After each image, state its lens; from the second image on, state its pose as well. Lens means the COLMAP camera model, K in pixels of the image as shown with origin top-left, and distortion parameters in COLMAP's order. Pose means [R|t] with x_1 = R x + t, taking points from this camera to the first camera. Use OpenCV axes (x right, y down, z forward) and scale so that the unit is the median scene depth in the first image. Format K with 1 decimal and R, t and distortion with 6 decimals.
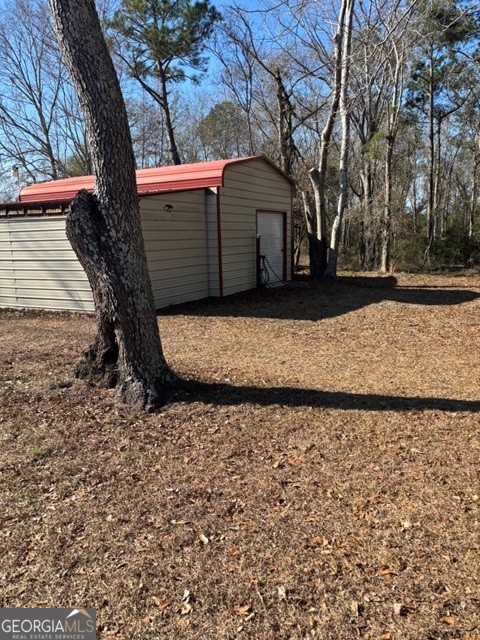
lens RADIAL K [[486.2, 0, 235.7], [0, 486.2, 320.8], [0, 0, 1]] dist [0.009265, 0.004700]
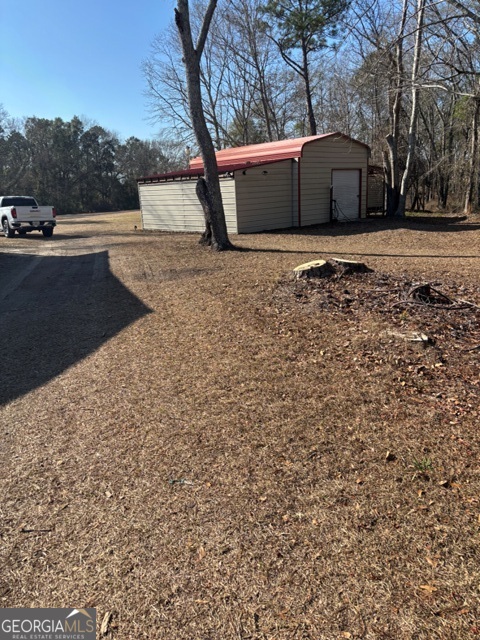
lens RADIAL K [[486.2, 0, 235.7], [0, 486.2, 320.8], [0, 0, 1]] dist [0.009265, 0.004700]
pose [[0.943199, 0.071053, -0.324542, 0.244268], [-0.036753, 0.993182, 0.110626, 0.071037], [0.330189, -0.092415, 0.939380, -0.482787]]
